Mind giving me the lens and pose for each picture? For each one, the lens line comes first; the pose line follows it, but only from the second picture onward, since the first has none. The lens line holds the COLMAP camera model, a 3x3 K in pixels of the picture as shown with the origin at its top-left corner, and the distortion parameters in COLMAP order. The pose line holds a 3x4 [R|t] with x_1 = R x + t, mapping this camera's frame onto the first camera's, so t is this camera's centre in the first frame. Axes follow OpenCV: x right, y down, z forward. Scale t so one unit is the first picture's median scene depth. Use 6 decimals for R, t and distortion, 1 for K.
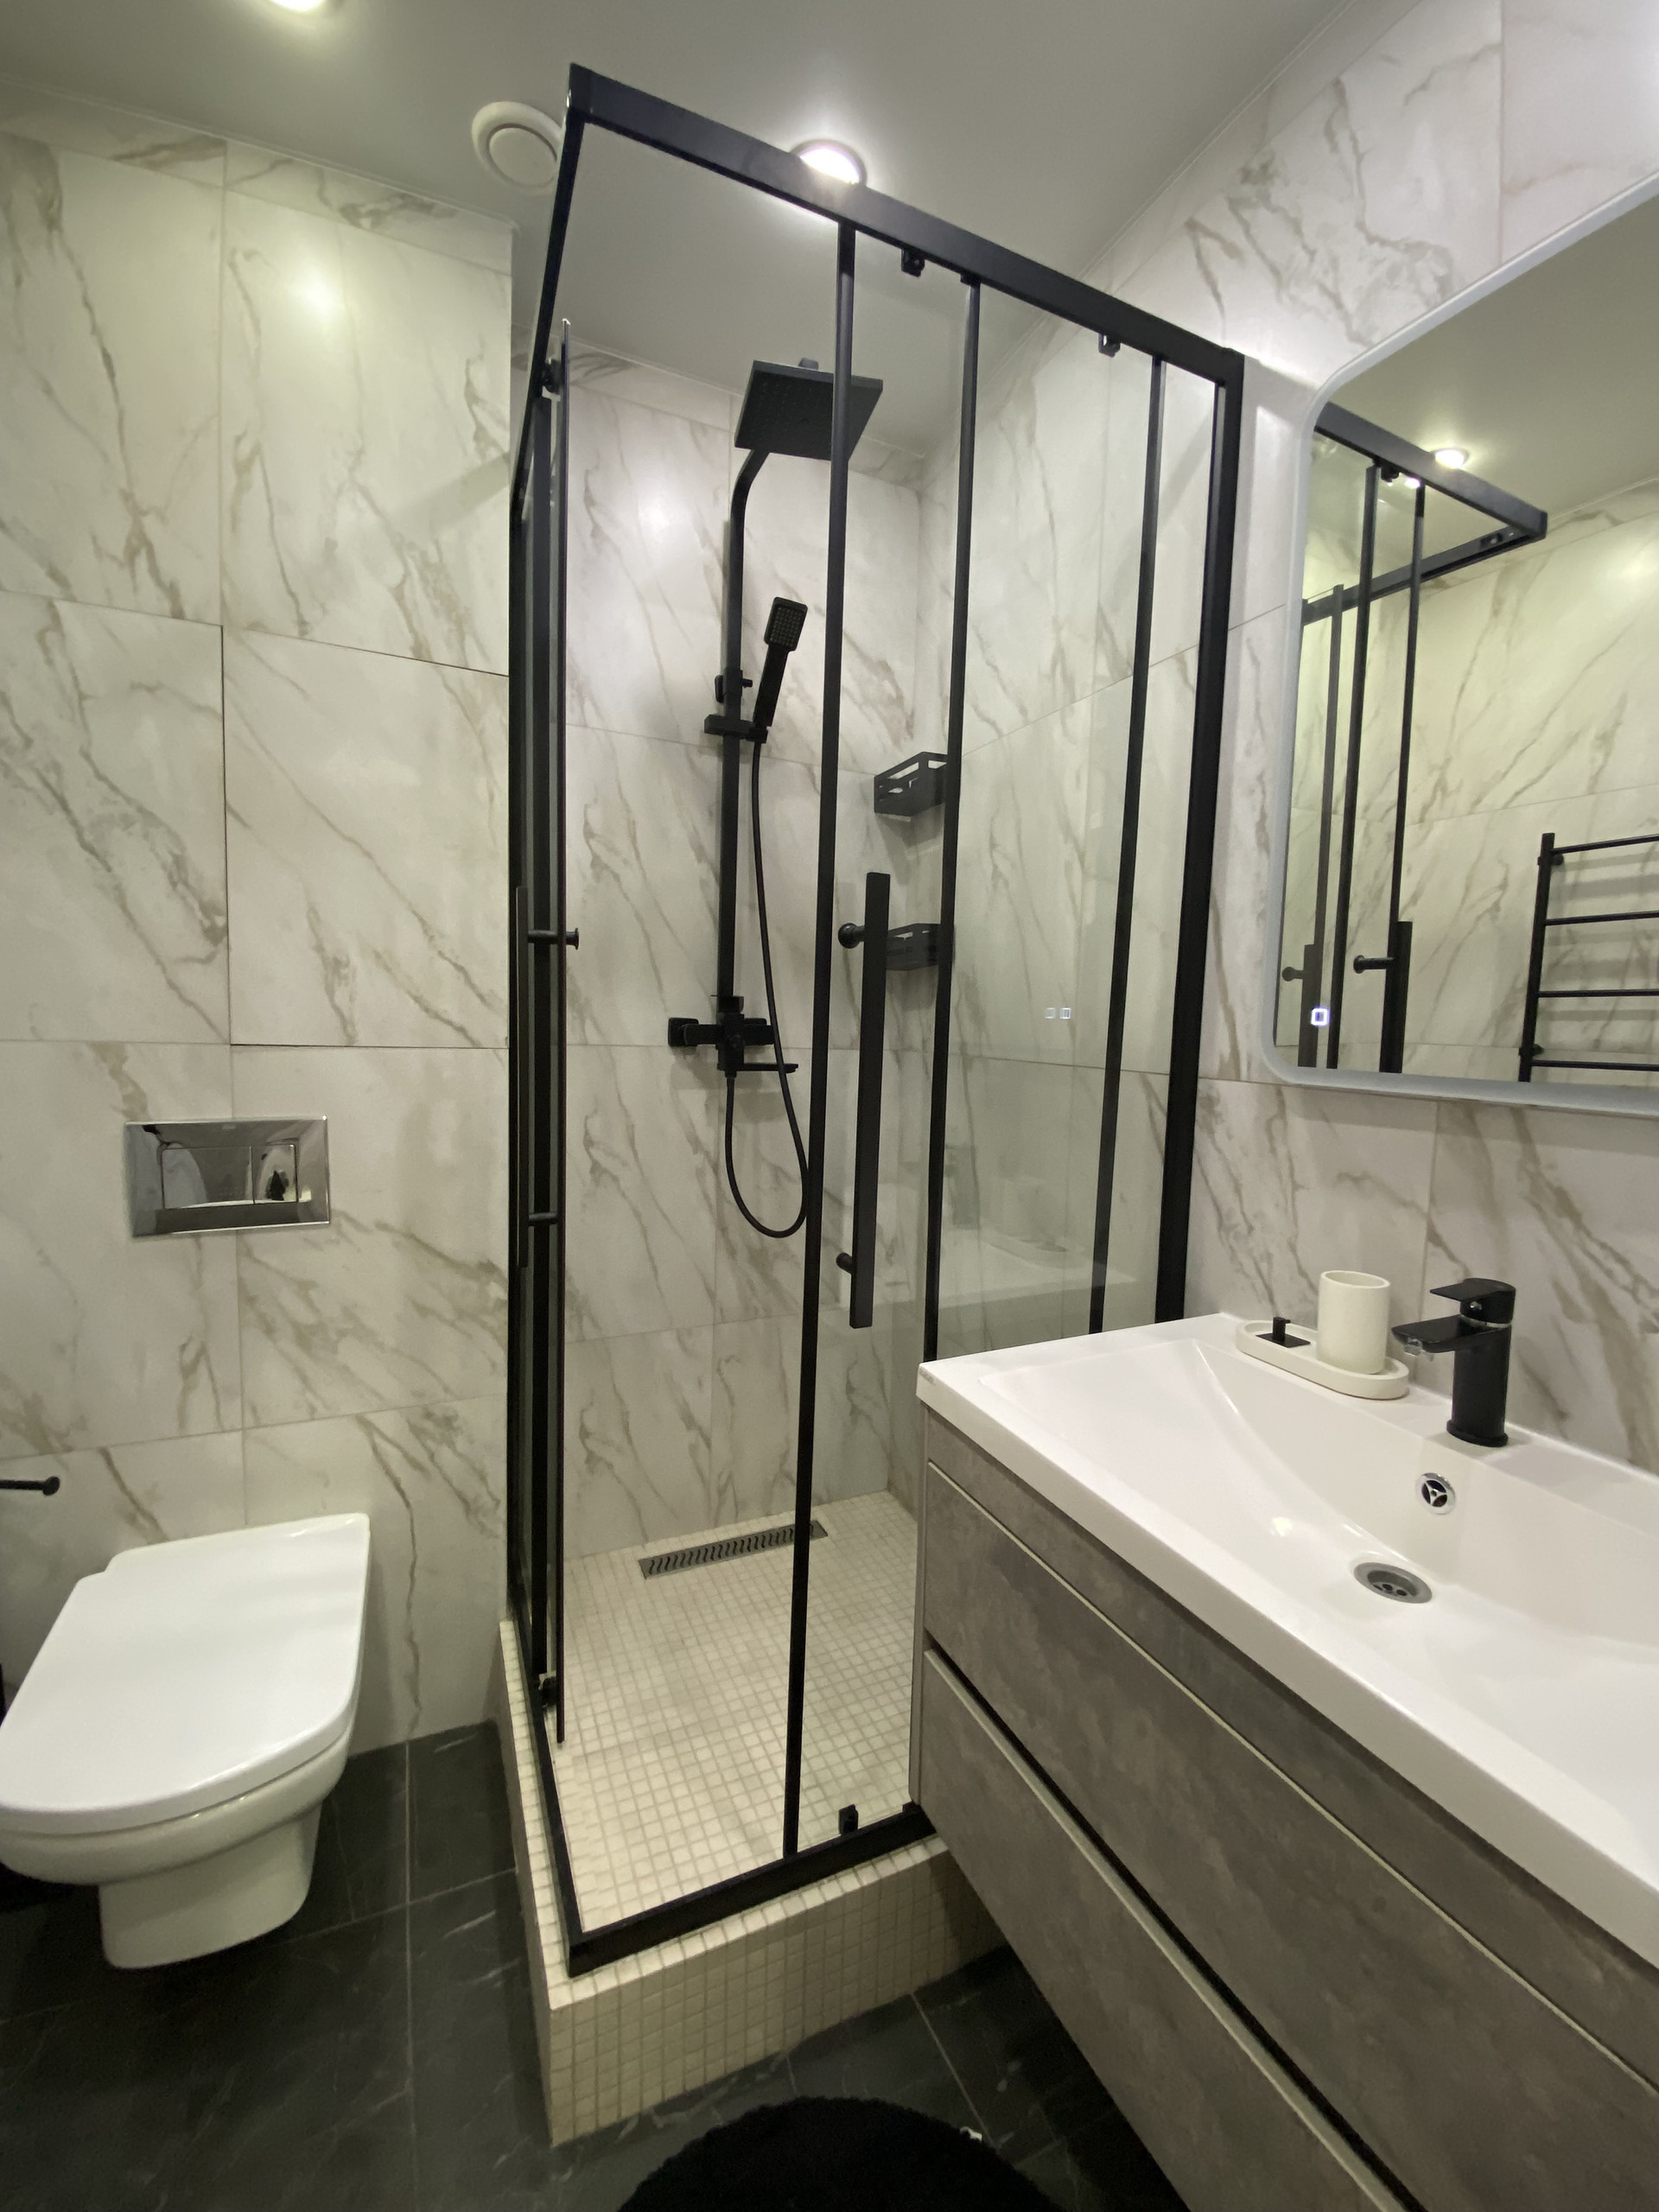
lens RADIAL K [[886.0, 0, 829.5], [0, 886.0, 1106.0], [0, 0, 1]] dist [0.008245, -0.015146]
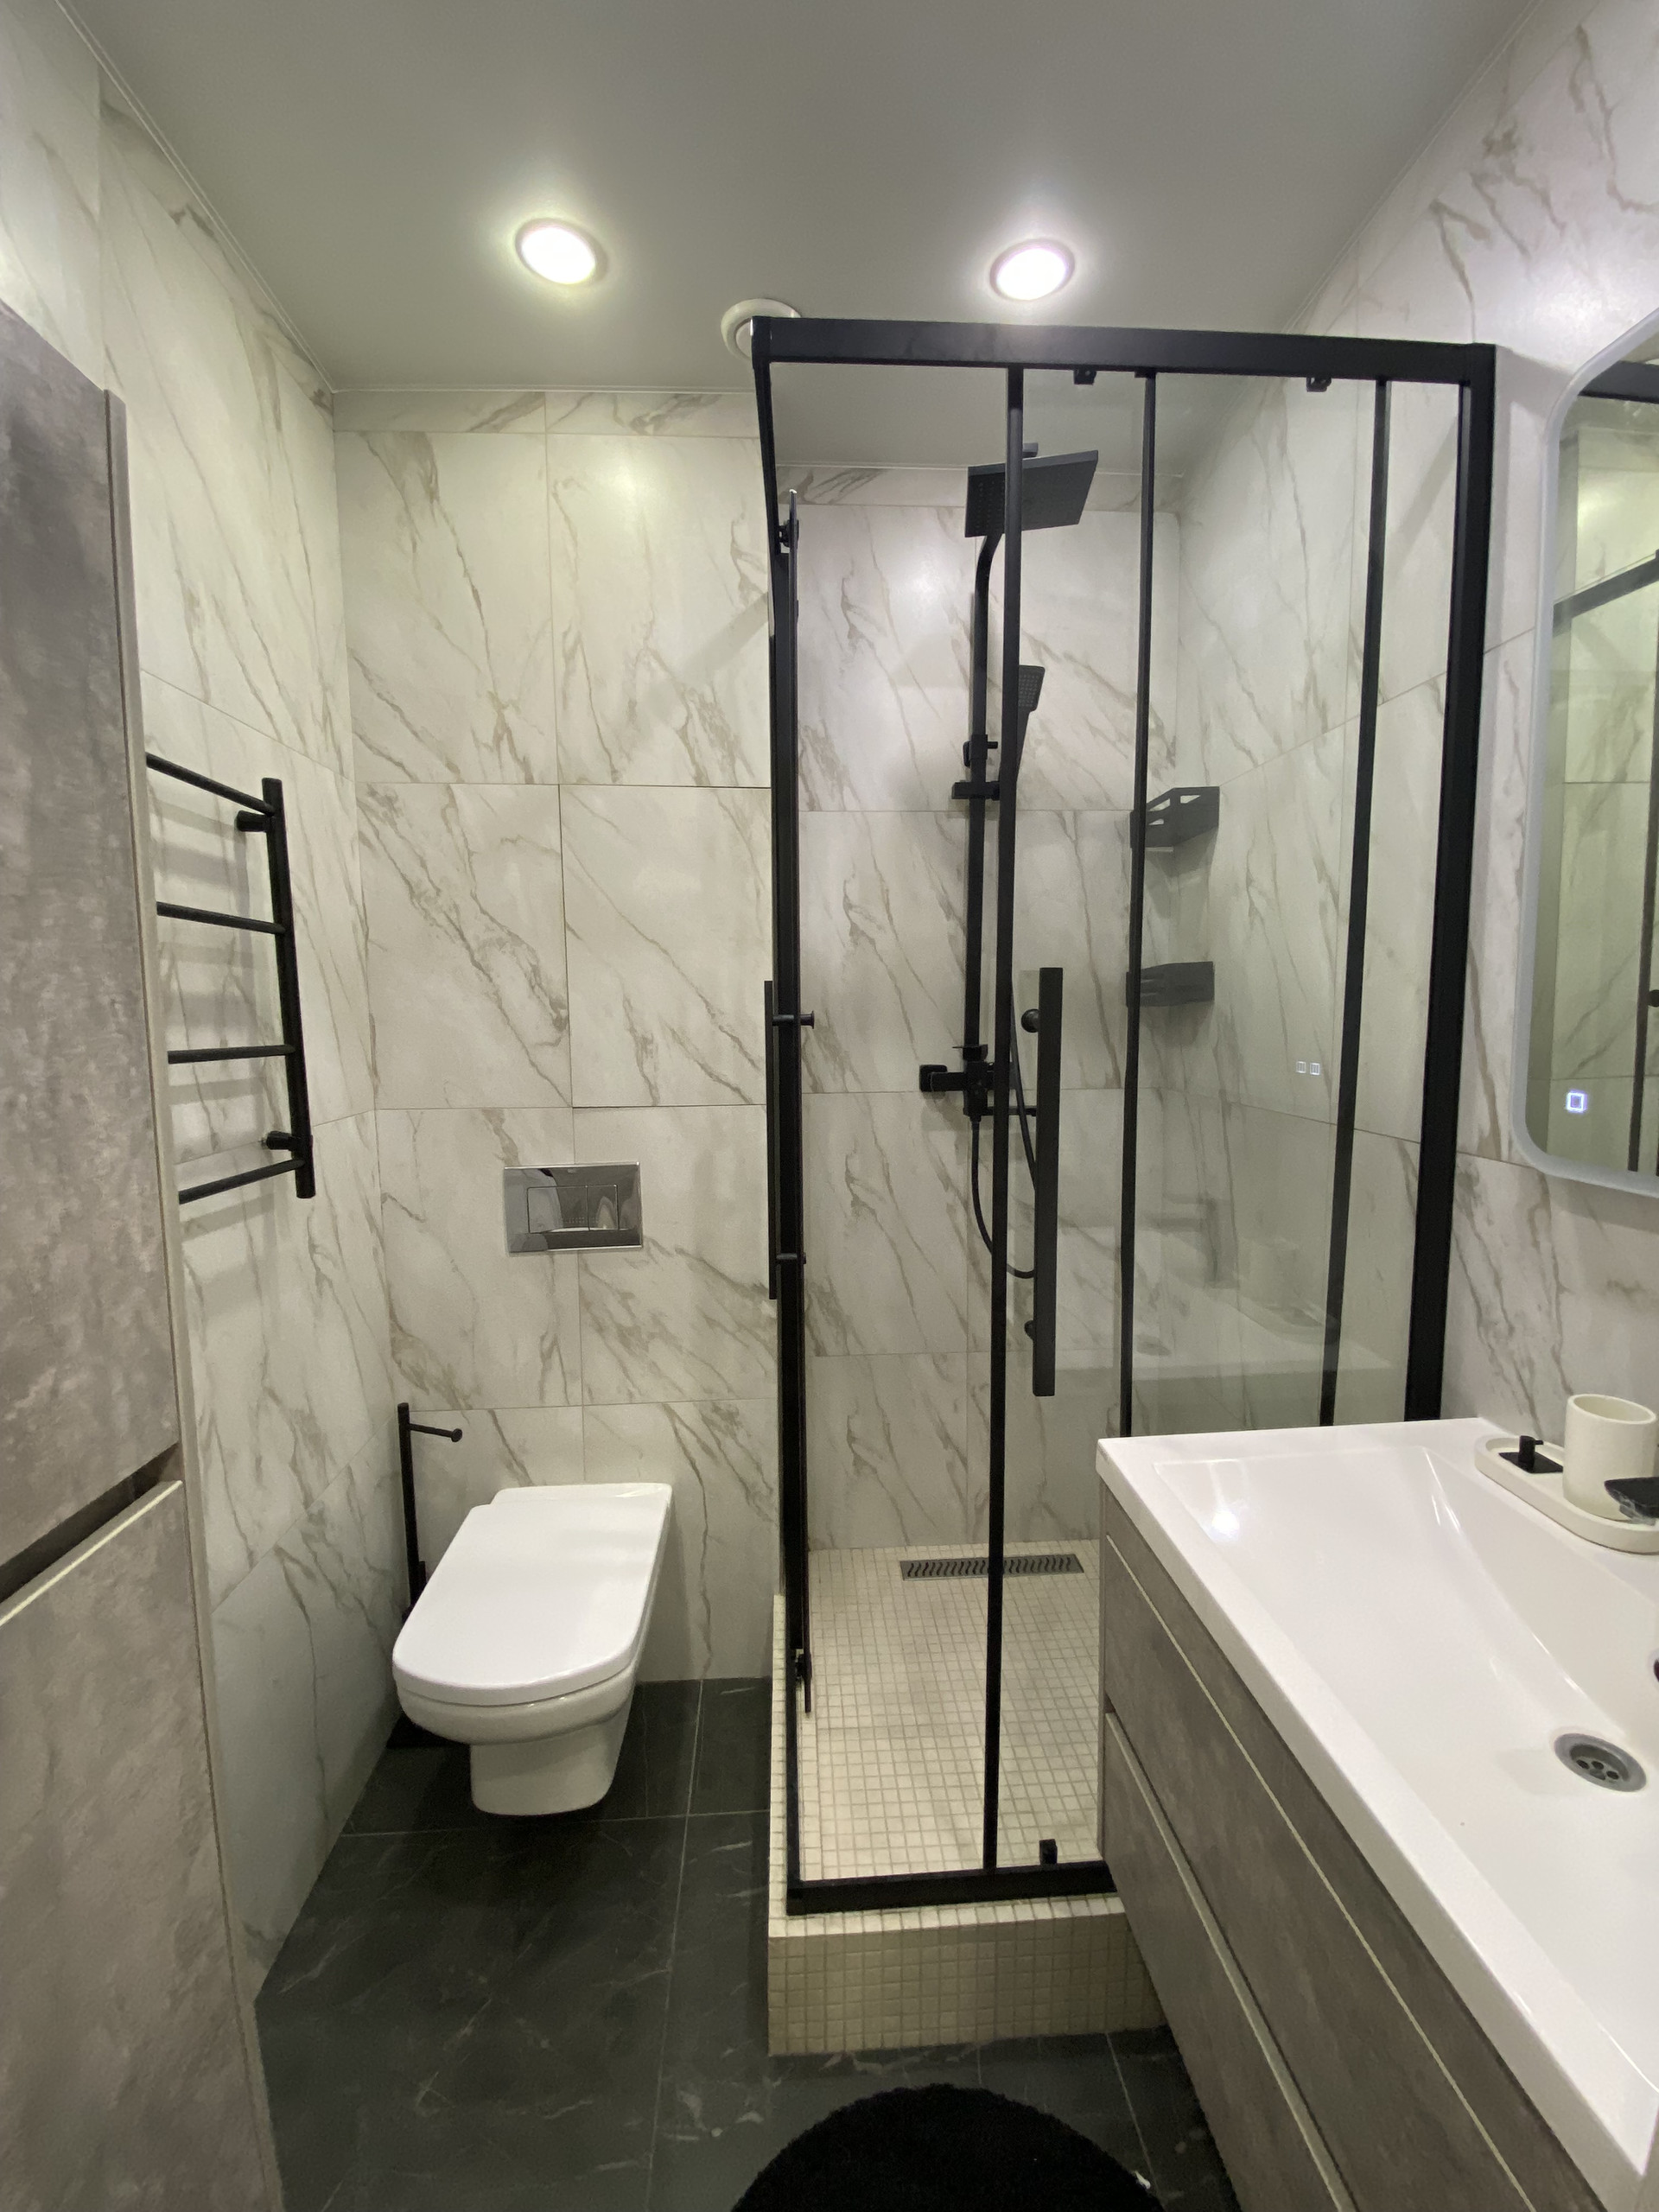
lens RADIAL K [[887.0, 0, 829.5], [0, 887.0, 1106.0], [0, 0, 1]] dist [0.024329, -0.022192]
pose [[0.931114, 0.000590, -0.364728, 0.149398], [0.003447, 0.999940, 0.010419, -0.085773], [0.364713, -0.010959, 0.931056, -0.067745]]
